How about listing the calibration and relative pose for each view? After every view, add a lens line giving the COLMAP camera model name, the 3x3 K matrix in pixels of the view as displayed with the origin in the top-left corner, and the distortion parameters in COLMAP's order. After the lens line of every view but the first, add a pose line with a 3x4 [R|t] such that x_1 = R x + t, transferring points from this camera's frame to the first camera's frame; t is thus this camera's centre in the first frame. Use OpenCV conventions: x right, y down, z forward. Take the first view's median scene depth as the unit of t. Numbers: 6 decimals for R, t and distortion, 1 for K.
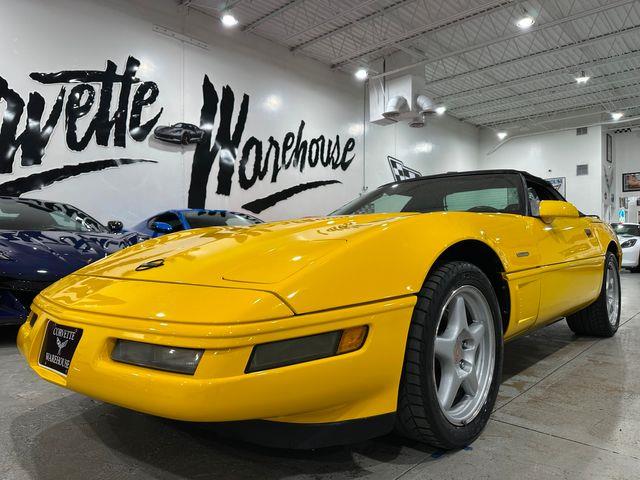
lens RADIAL K [[450.8, 0, 323.3], [0, 450.8, 240.0], [0, 0, 1]] dist [0.094210, -0.170353]
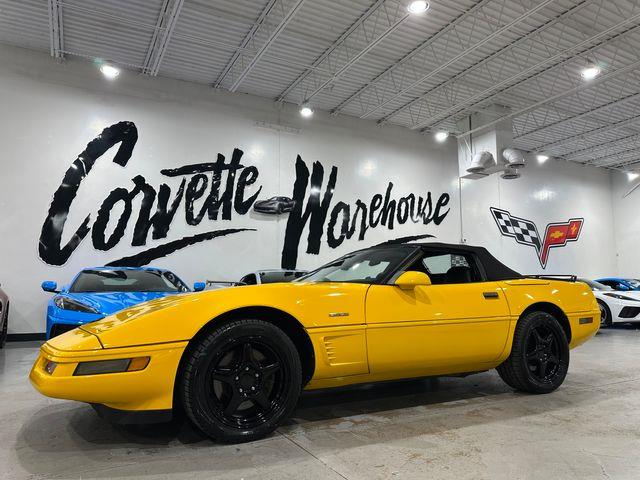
lens RADIAL K [[448.8, 0, 320.6], [0, 448.8, 241.4], [0, 0, 1]] dist [0.084772, -0.127095]
pose [[0.946419, -0.037375, -0.320771, 0.155251], [0.002924, 0.994231, -0.107217, -0.008603], [0.322928, 0.100535, 0.941069, -0.063053]]
